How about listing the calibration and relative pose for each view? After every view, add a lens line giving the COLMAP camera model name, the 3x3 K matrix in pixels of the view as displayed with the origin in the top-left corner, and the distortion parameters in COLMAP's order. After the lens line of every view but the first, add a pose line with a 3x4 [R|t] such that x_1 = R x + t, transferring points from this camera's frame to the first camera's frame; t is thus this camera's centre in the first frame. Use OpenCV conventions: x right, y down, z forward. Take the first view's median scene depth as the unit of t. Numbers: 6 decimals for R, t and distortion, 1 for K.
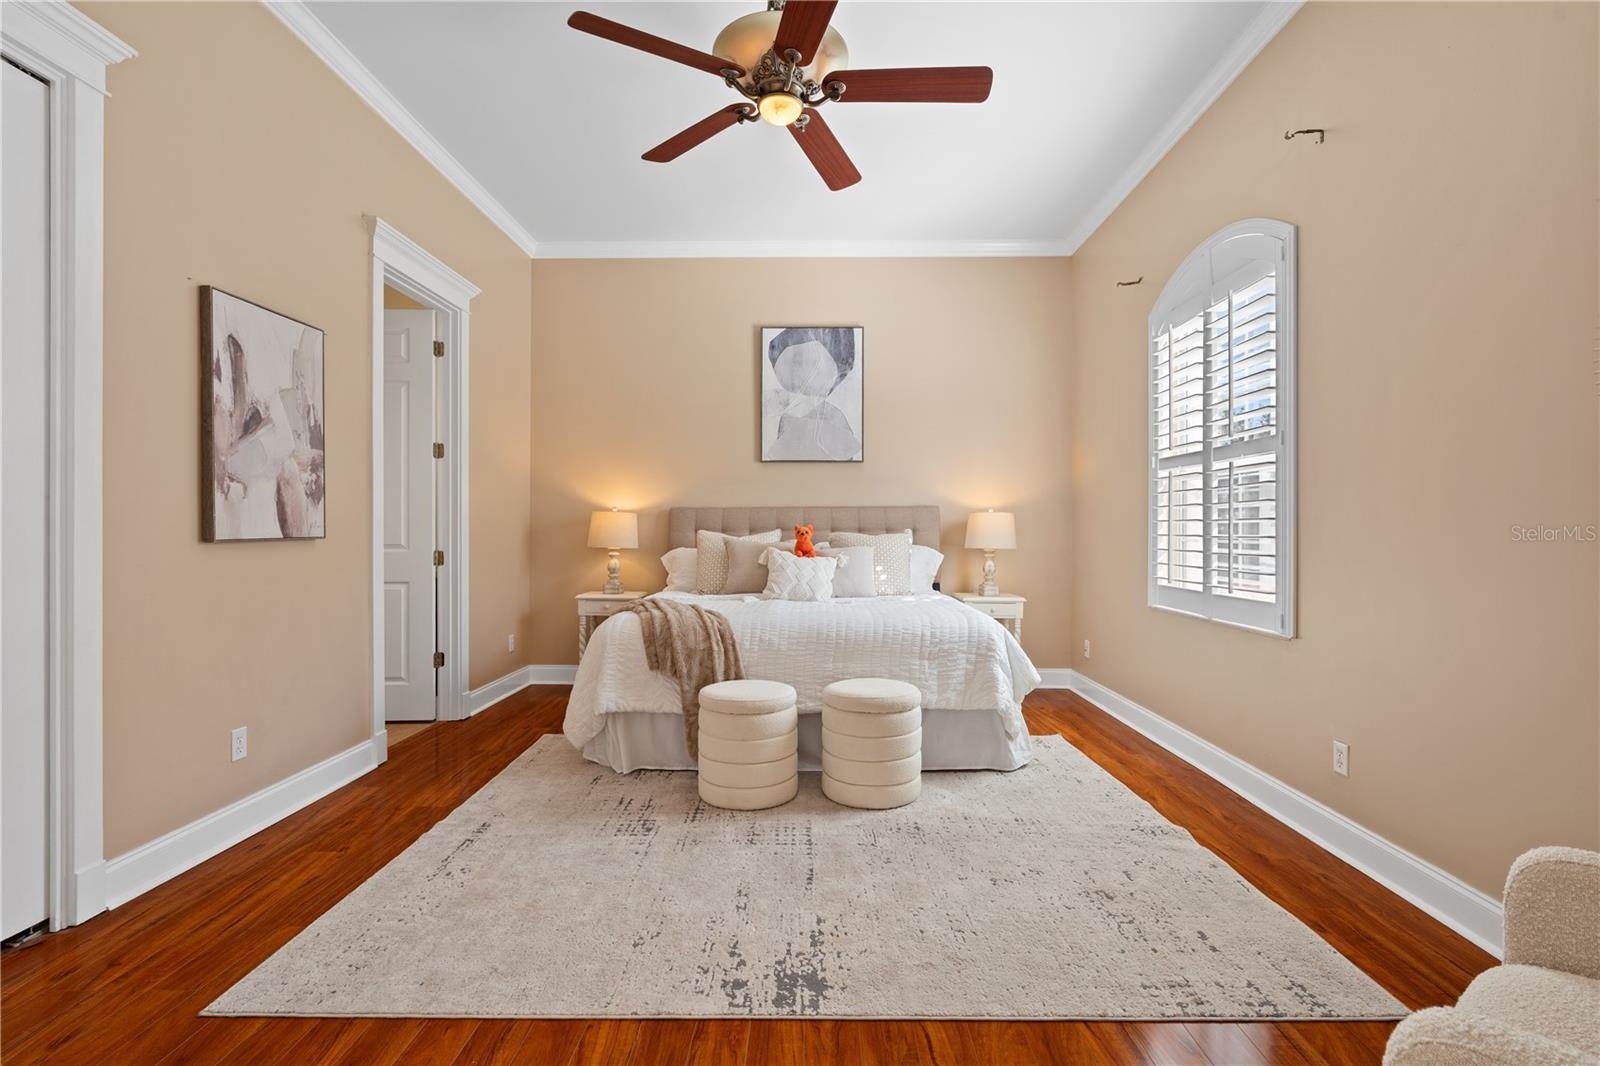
lens RADIAL K [[726.4, 0, 801.7], [0, 726.4, 528.6], [0, 0, 1]] dist [-0.014628, 0.004024]
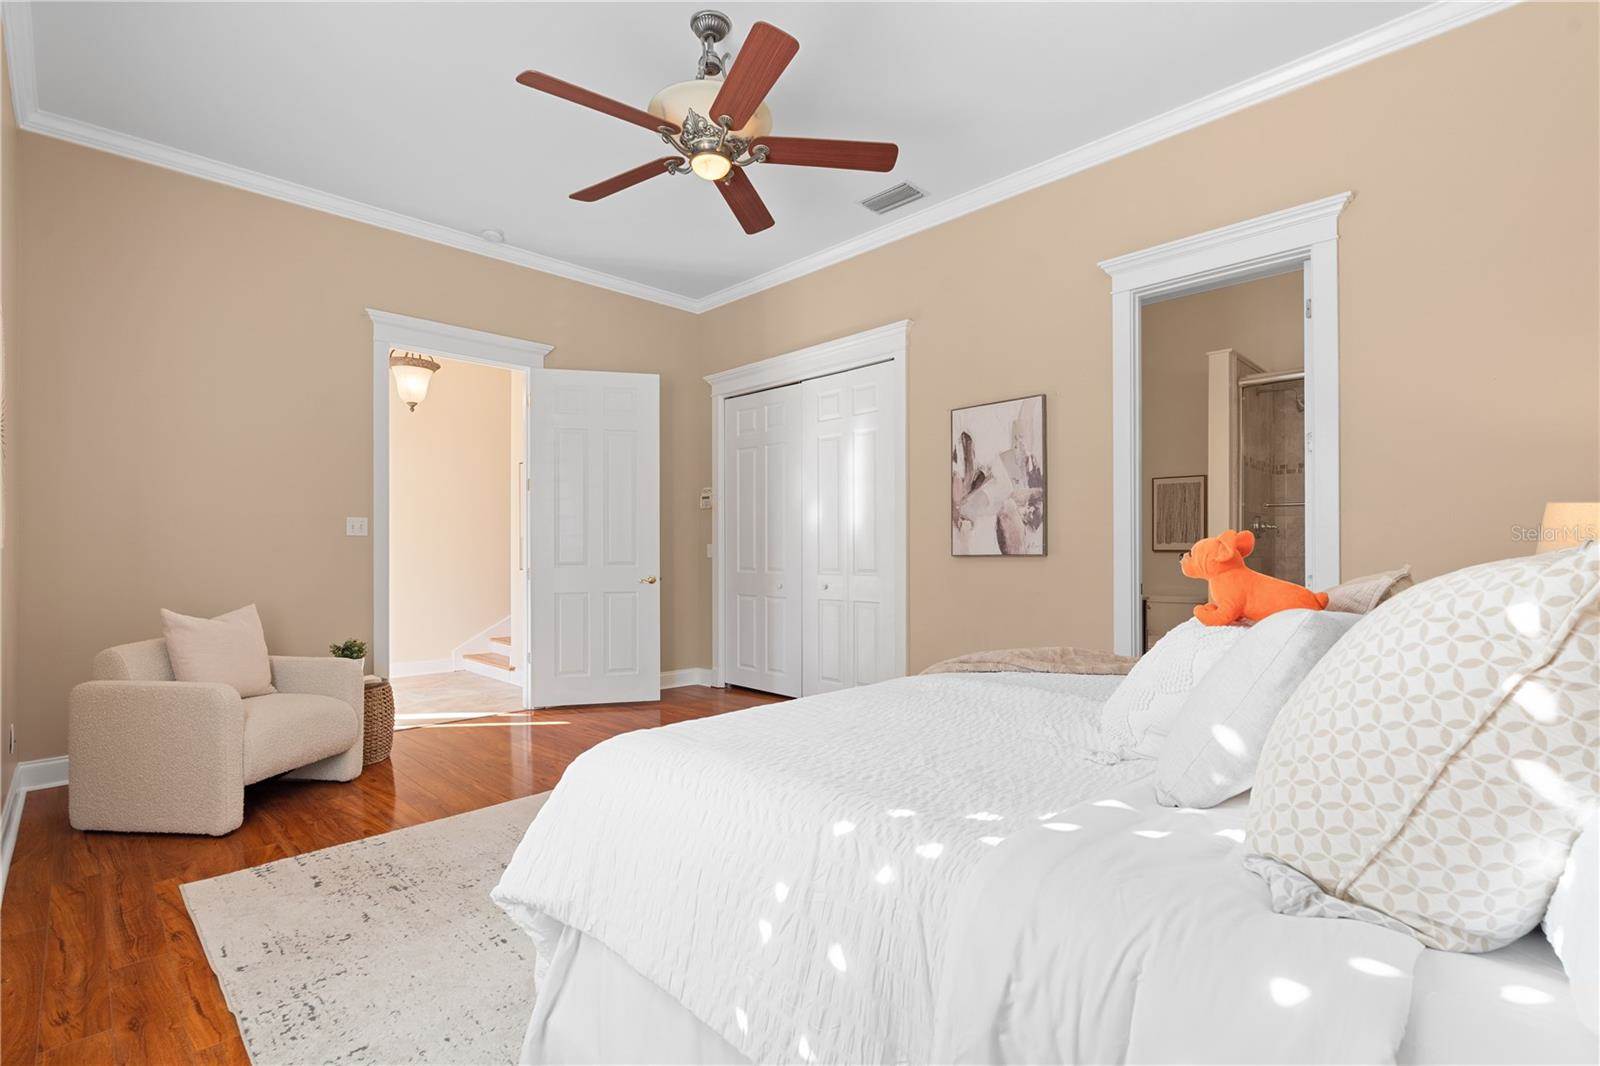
lens RADIAL K [[726.4, 0, 795.6], [0, 726.4, 548.3], [0, 0, 1]] dist [-0.014628, 0.004024]
pose [[-0.701748, -0.004937, -0.712408, 0.586661], [-0.000479, 0.999979, -0.006457, 0.009309], [0.712425, -0.004190, -0.701735, 1.647774]]
